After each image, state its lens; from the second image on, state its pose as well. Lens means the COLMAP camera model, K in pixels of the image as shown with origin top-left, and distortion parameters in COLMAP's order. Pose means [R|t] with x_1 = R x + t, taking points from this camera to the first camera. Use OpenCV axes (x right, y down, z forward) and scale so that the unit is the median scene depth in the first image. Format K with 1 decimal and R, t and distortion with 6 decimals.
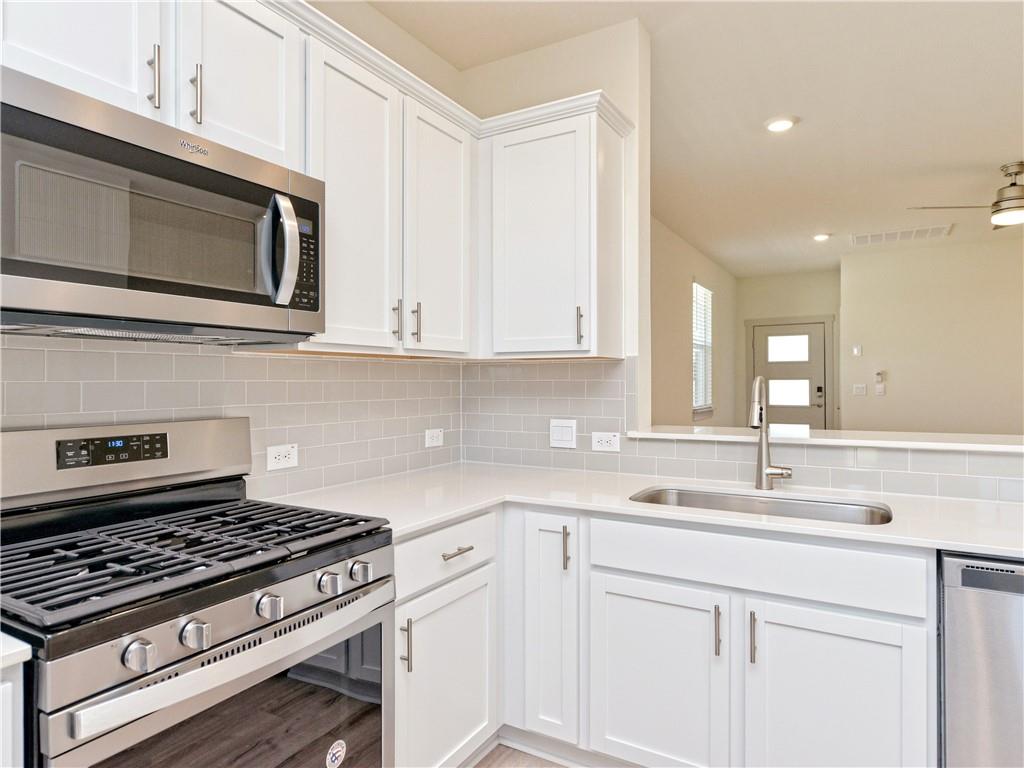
lens RADIAL K [[614.1, 0, 513.0], [0, 614.1, 378.7], [0, 0, 1]] dist [0.006431, -0.002659]
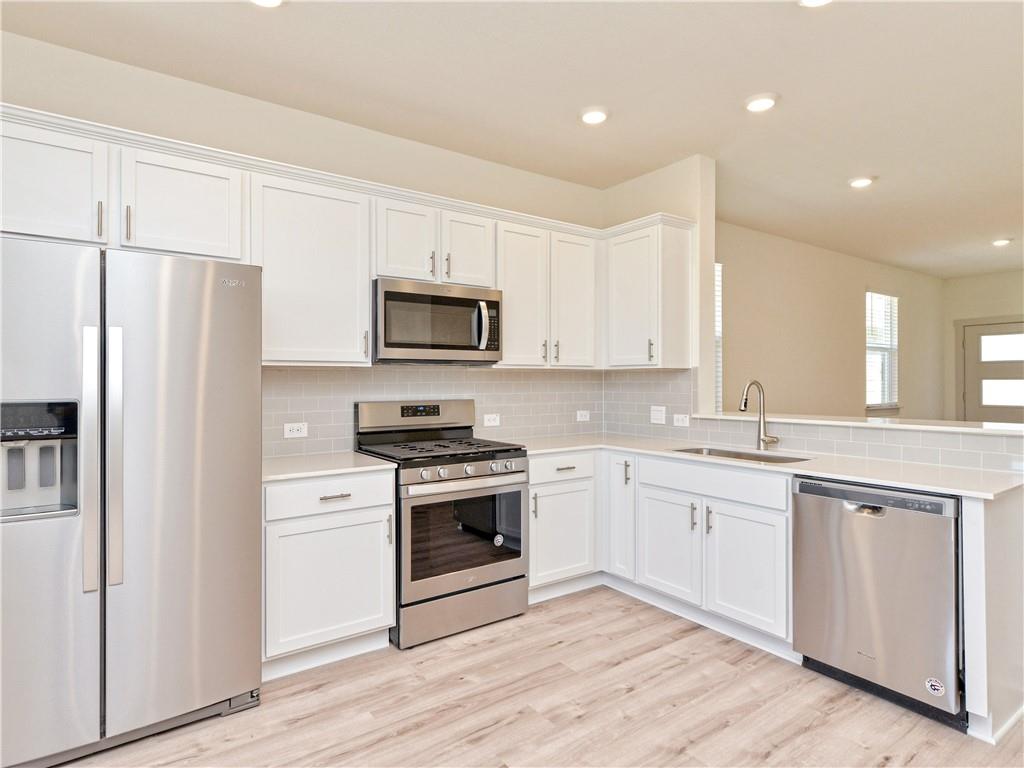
lens RADIAL K [[570.2, 0, 512.4], [0, 570.2, 382.9], [0, 0, 1]] dist [0.005344, 0.000502]
pose [[0.910213, 0.002704, -0.414132, 0.488634], [0.001453, 0.999952, 0.009723, -0.013095], [0.414138, -0.009452, 0.910165, -0.712586]]
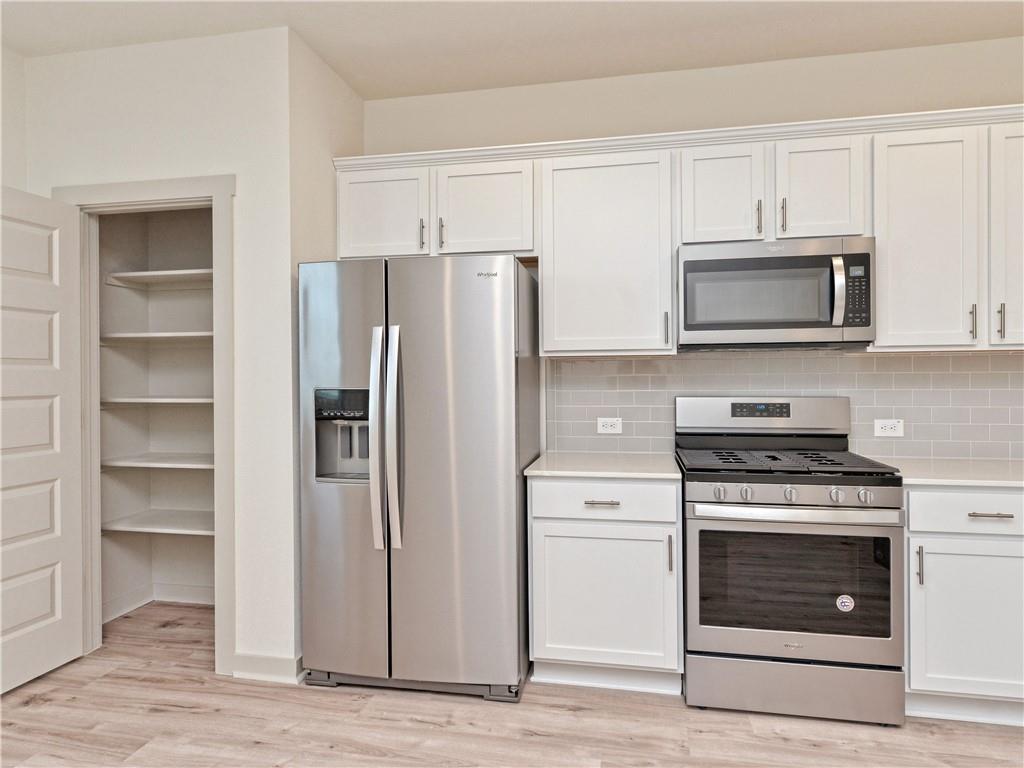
lens RADIAL K [[614.1, 0, 514.2], [0, 614.1, 379.8], [0, 0, 1]] dist [0.006431, -0.002659]
pose [[0.325269, 0.007424, -0.945592, 0.699056], [0.010297, 0.999882, 0.011393, -0.004961], [0.945565, -0.013442, 0.325155, -0.254115]]
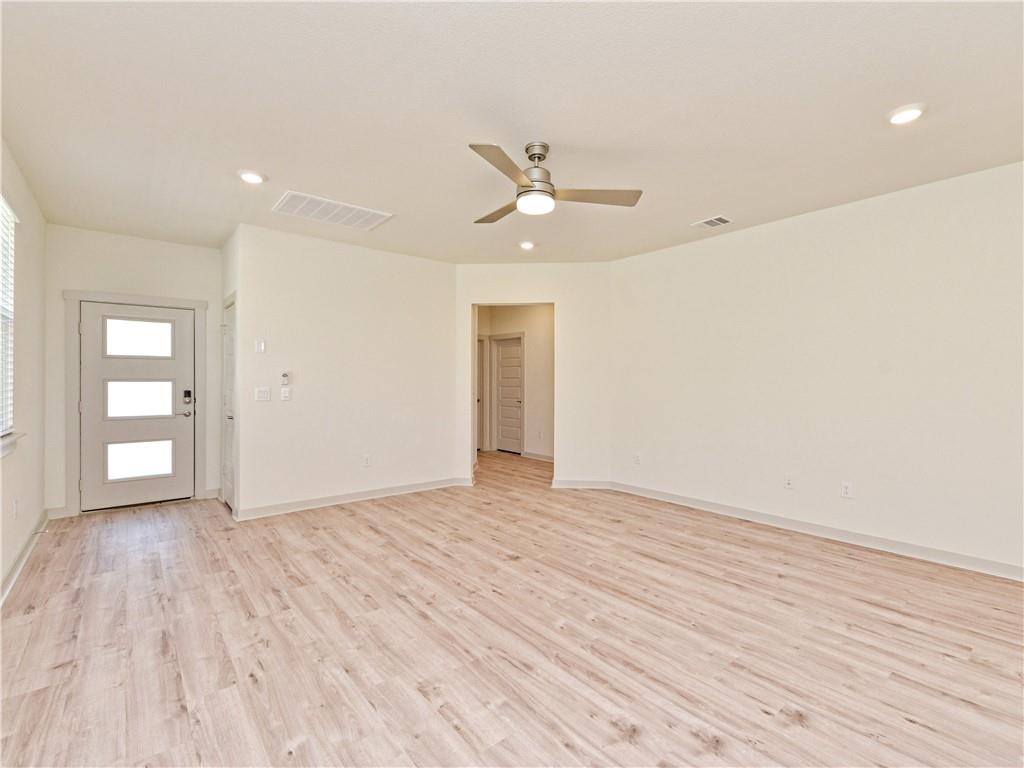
lens RADIAL K [[469.3, 0, 517.2], [0, 469.3, 383.6], [0, 0, 1]] dist [-0.001891, -0.000943]
pose [[0.339079, -0.003607, 0.940751, 0.334610], [-0.005857, 0.999965, 0.005946, -0.007084], [-0.940740, -0.007526, 0.339046, 1.727052]]
